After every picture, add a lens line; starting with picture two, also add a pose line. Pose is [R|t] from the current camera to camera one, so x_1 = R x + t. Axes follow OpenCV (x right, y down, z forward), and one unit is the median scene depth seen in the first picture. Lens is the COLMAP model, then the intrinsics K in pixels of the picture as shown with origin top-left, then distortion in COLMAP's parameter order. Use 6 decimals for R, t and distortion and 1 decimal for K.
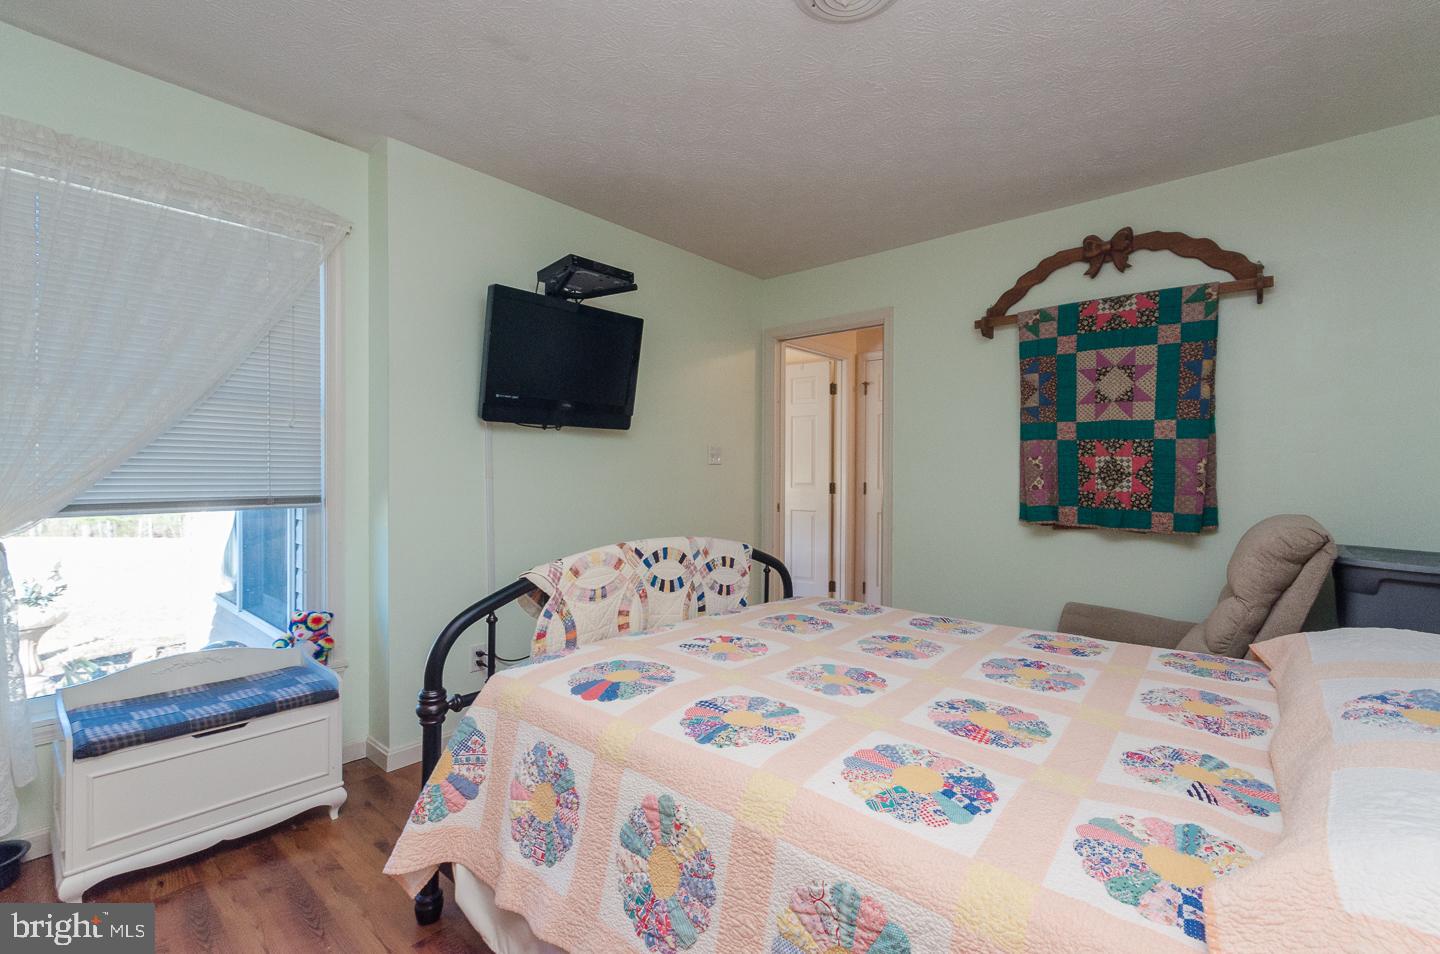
lens RADIAL K [[638.4, 0, 753.0], [0, 638.4, 483.0], [0, 0, 1]] dist [-0.000380, 0.000056]
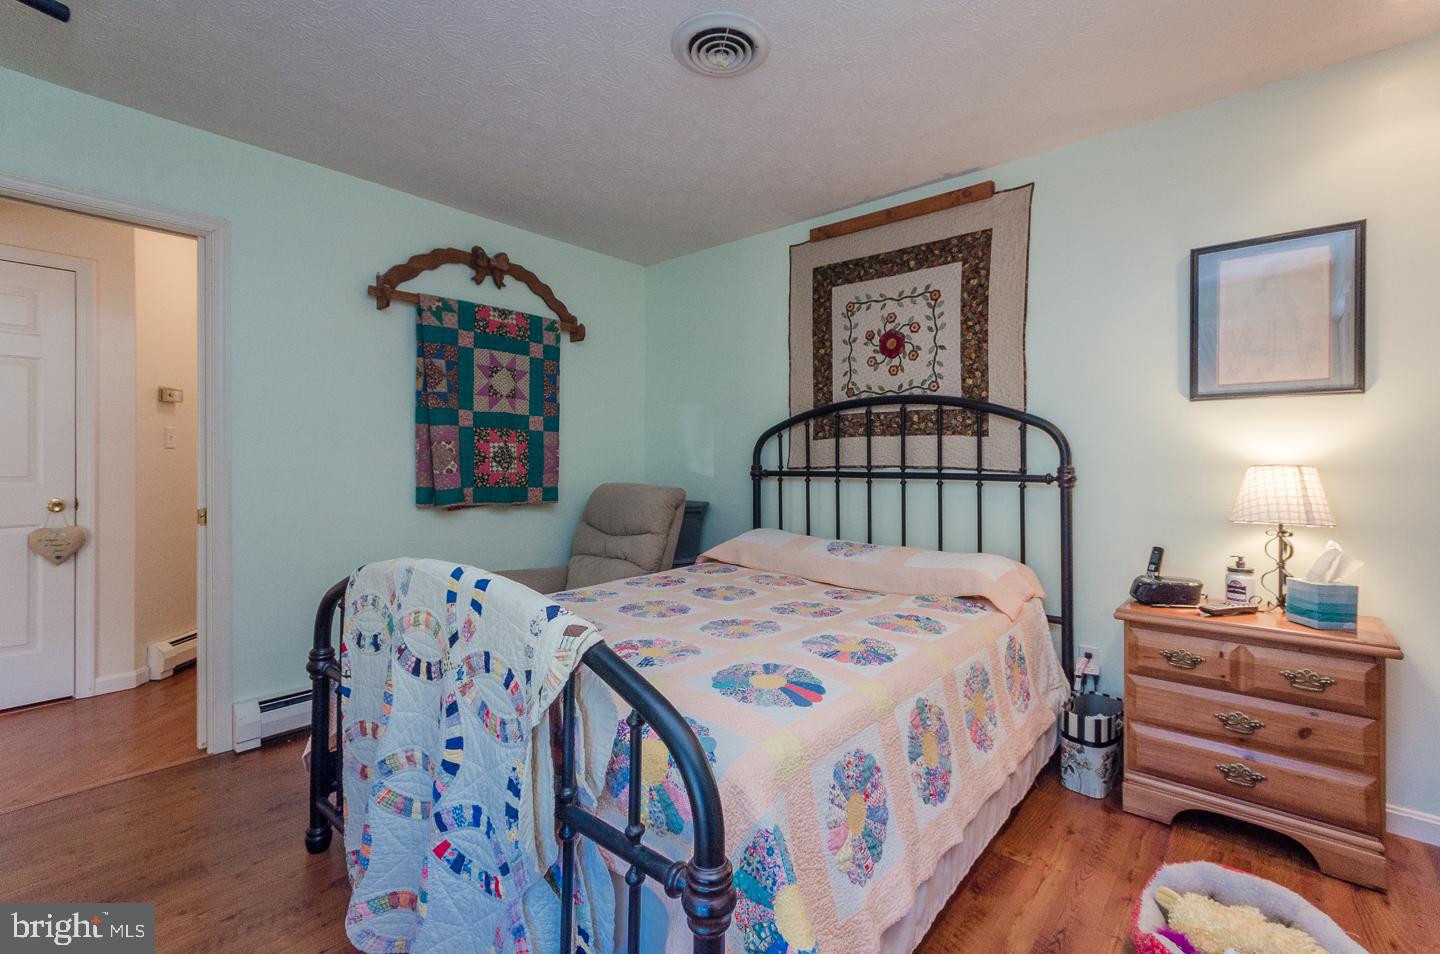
lens RADIAL K [[626.5, 0, 734.7], [0, 626.5, 459.9], [0, 0, 1]] dist [0.000267, -0.000118]
pose [[0.004712, -0.006891, 0.999965, -0.592298], [0.014719, 0.999868, 0.006821, -0.011821], [-0.999881, 0.014687, 0.004813, 0.559748]]
